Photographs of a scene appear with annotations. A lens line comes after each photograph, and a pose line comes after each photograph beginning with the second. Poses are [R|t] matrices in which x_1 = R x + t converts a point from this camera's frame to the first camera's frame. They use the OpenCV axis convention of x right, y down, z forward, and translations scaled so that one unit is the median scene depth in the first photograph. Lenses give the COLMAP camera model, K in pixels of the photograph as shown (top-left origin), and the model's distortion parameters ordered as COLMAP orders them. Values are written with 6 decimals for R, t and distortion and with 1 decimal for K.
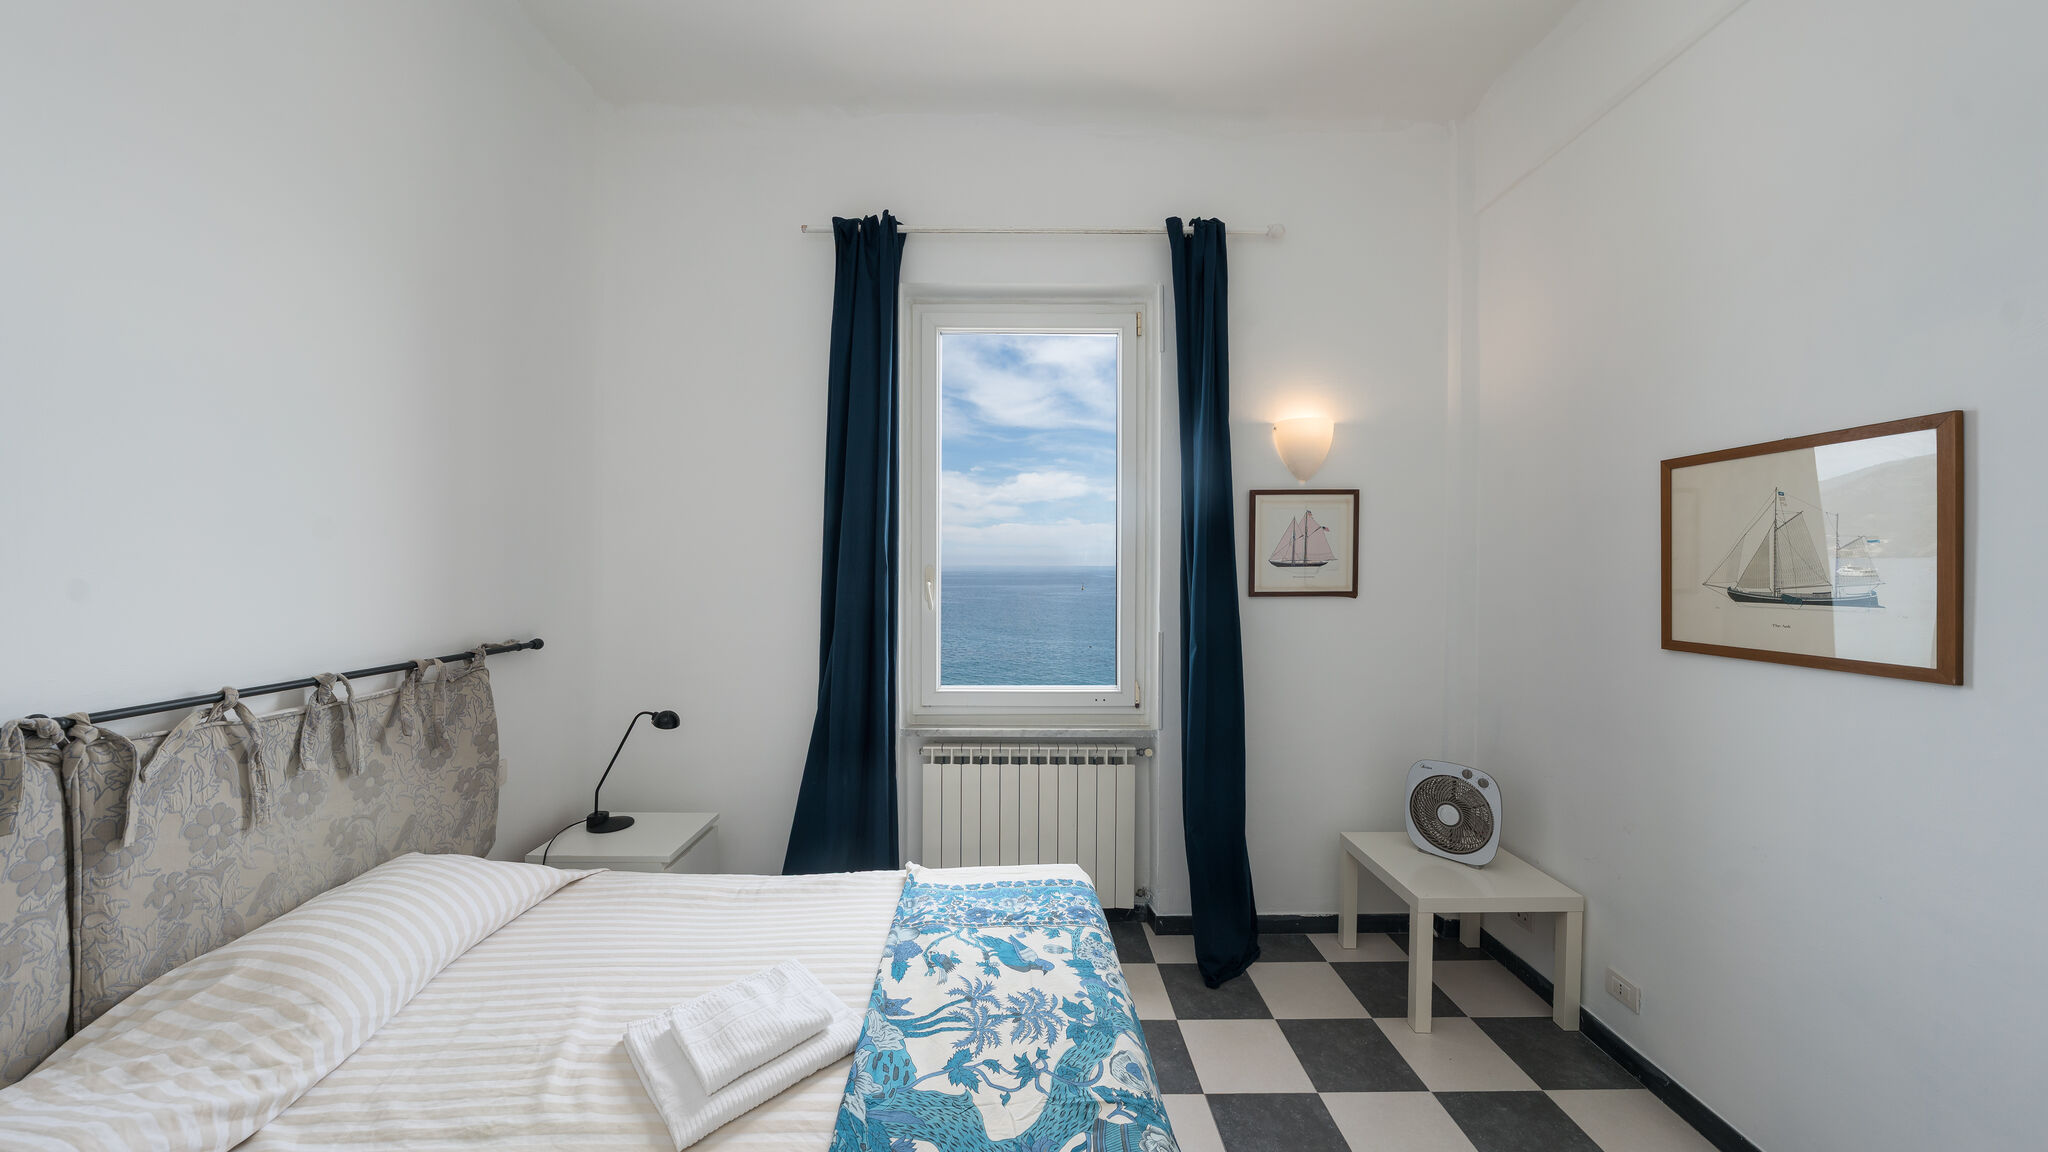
lens RADIAL K [[695.2, 0, 1021.4], [0, 695.2, 568.2], [0, 0, 1]] dist [-0.017689, 0.000261]
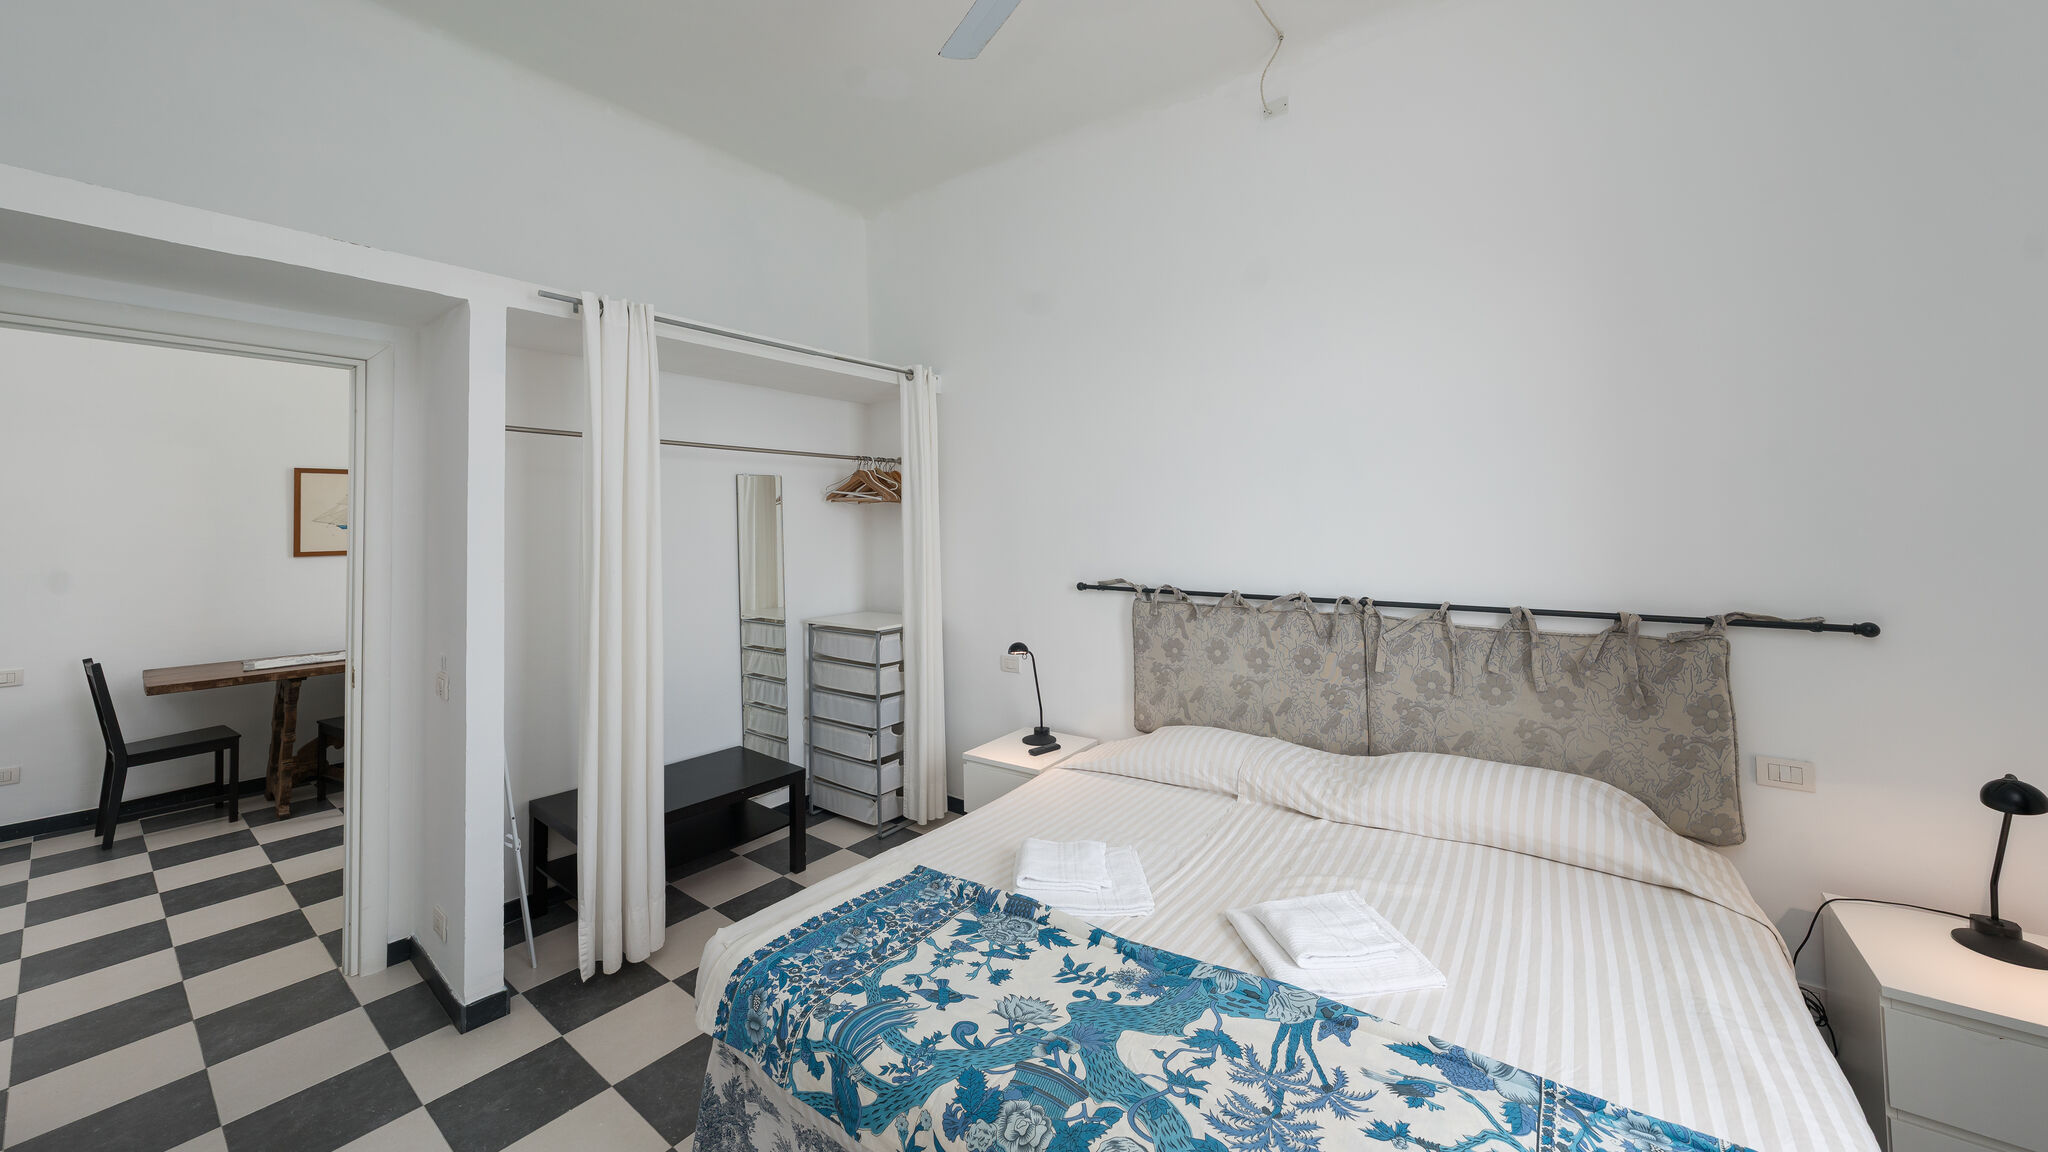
lens RADIAL K [[725.8, 0, 1033.6], [0, 725.8, 493.4], [0, 0, 1]] dist [-0.002521, -0.000088]
pose [[-0.612892, -0.035259, -0.789380, 0.550684], [-0.000260, 0.999013, -0.044421, -0.004274], [0.790167, -0.027019, -0.612296, 0.875368]]
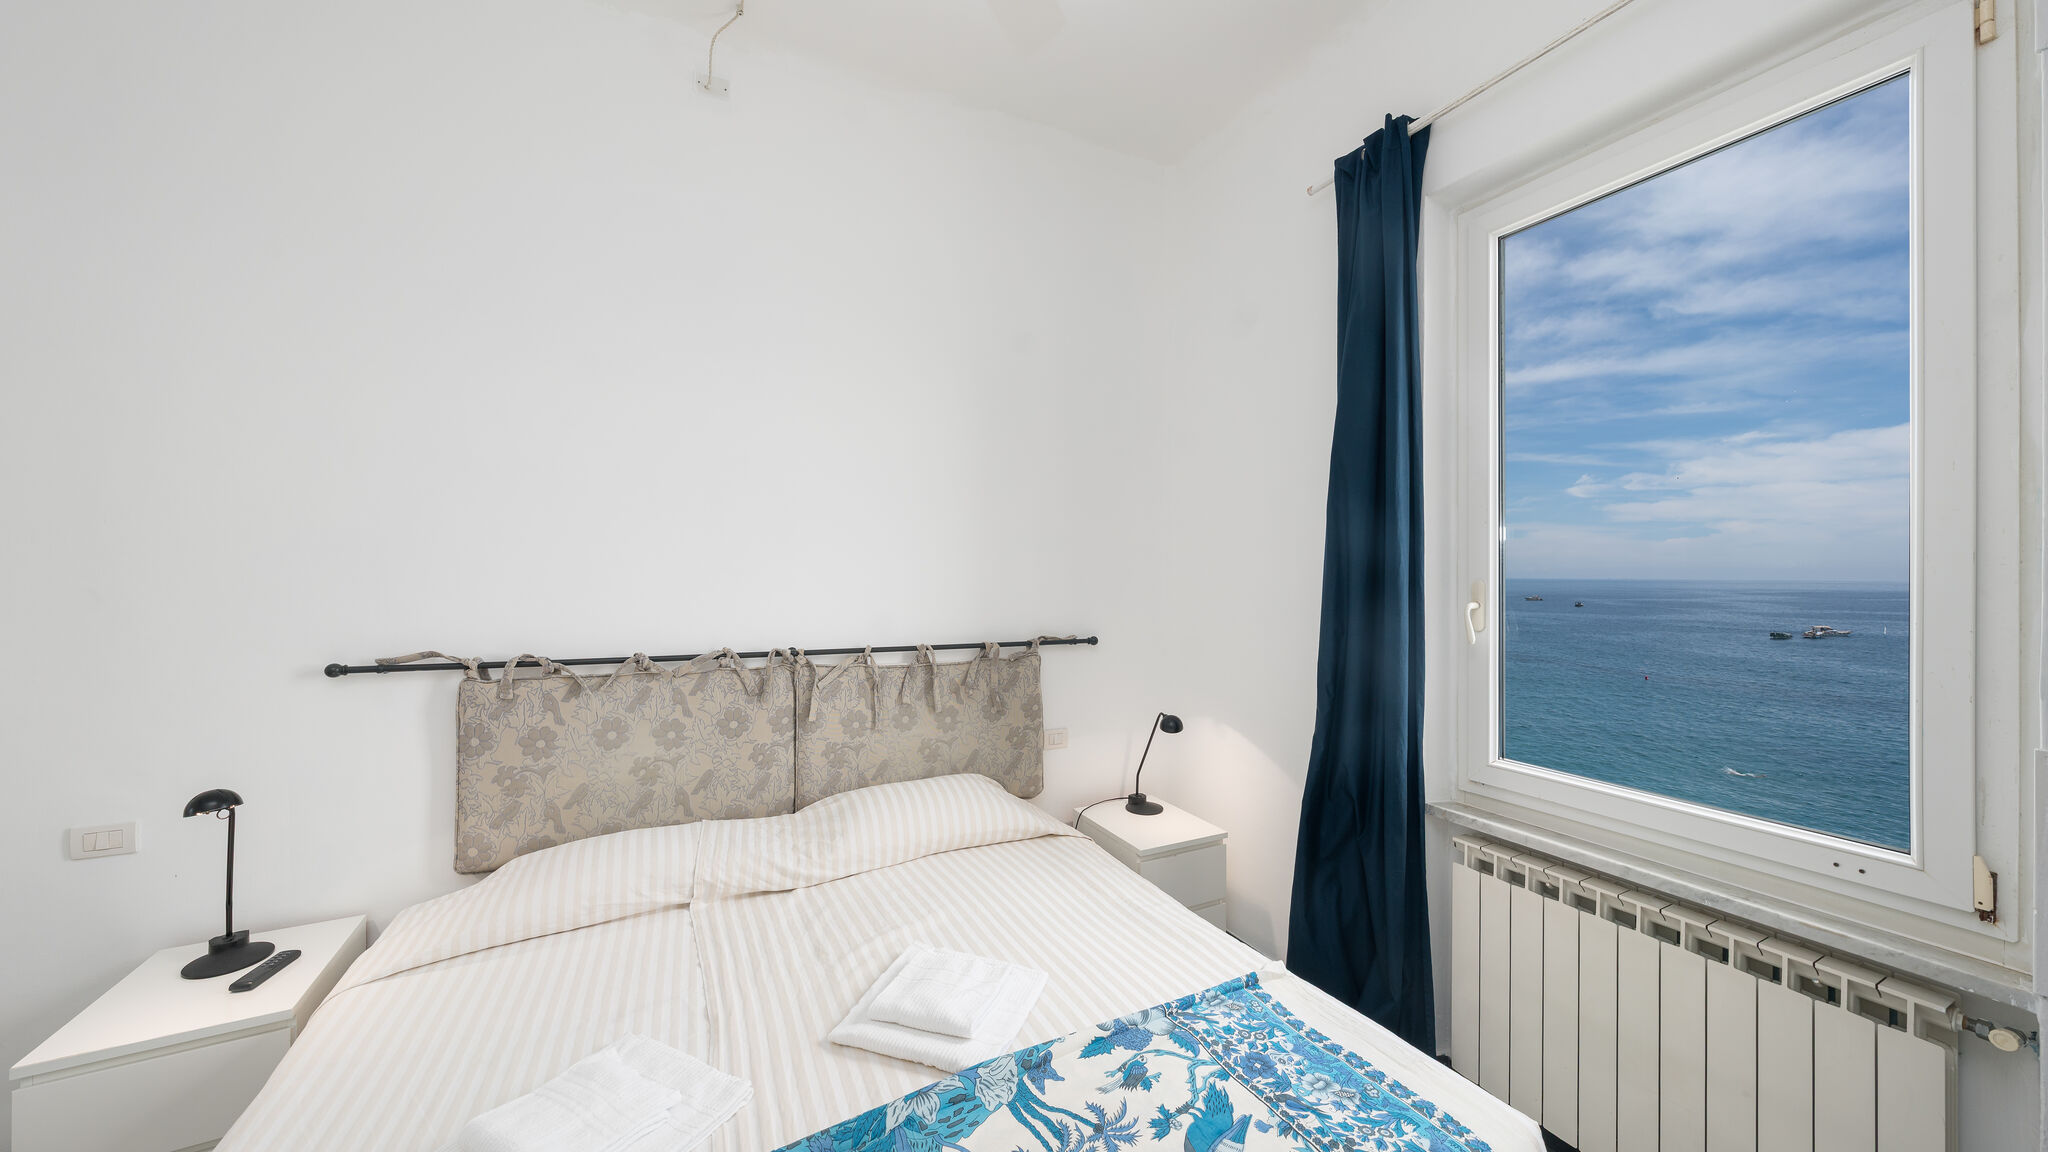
lens RADIAL K [[698.4, 0, 1017.8], [0, 698.4, 564.5], [0, 0, 1]] dist [-0.001661, -0.000092]
pose [[0.420789, -0.013623, -0.907056, 0.427839], [-0.009779, 0.999761, -0.019551, -0.000993], [0.907106, 0.017097, 0.420555, 0.399108]]
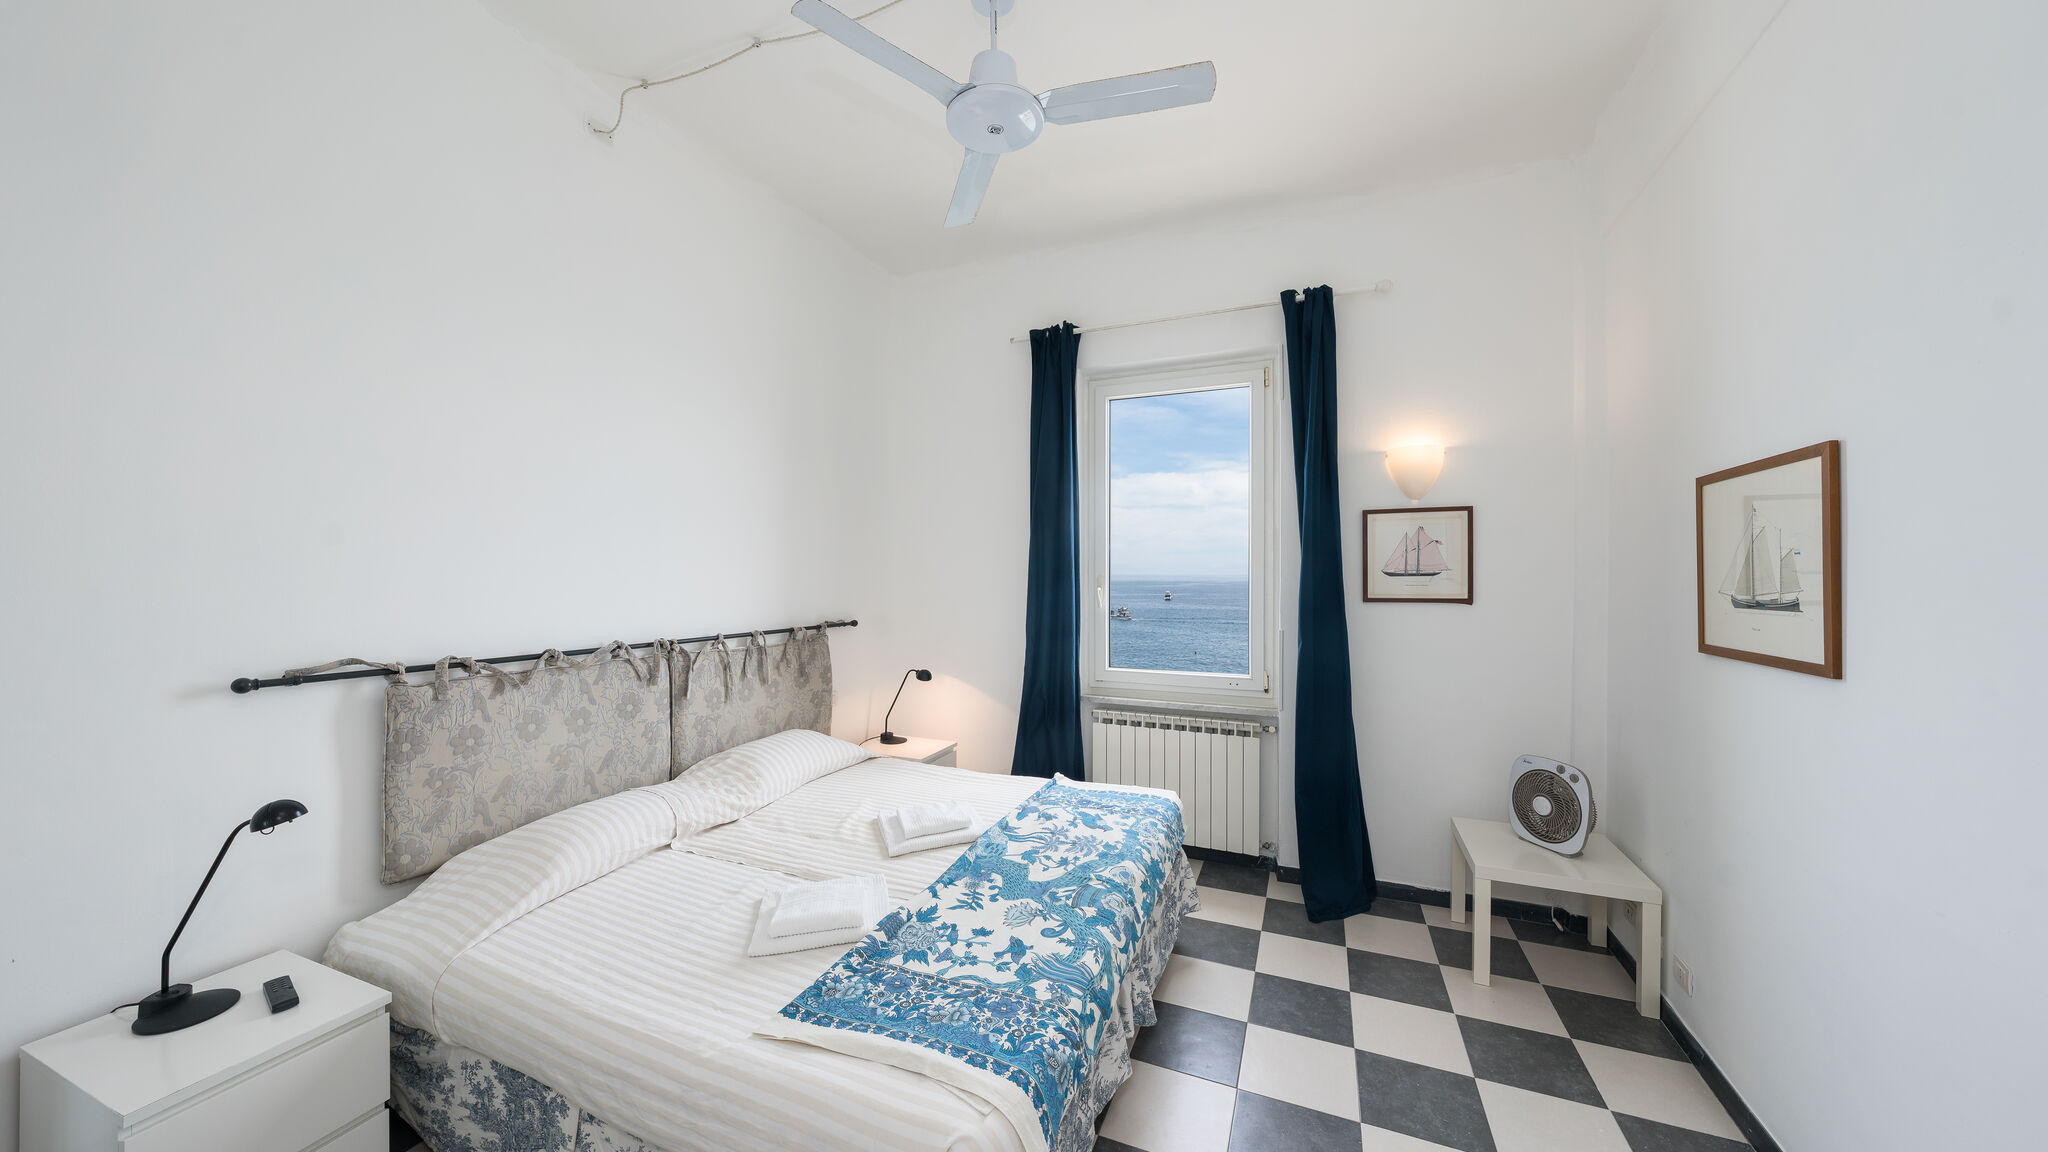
lens RADIAL K [[702.4, 0, 1020.9], [0, 702.4, 571.8], [0, 0, 1]] dist [-0.000375, 0.000016]
pose [[0.914031, -0.002297, -0.405637, 0.382700], [-0.001494, 0.999958, -0.009030, 0.002246], [0.405641, 0.008860, 0.913990, -0.414991]]
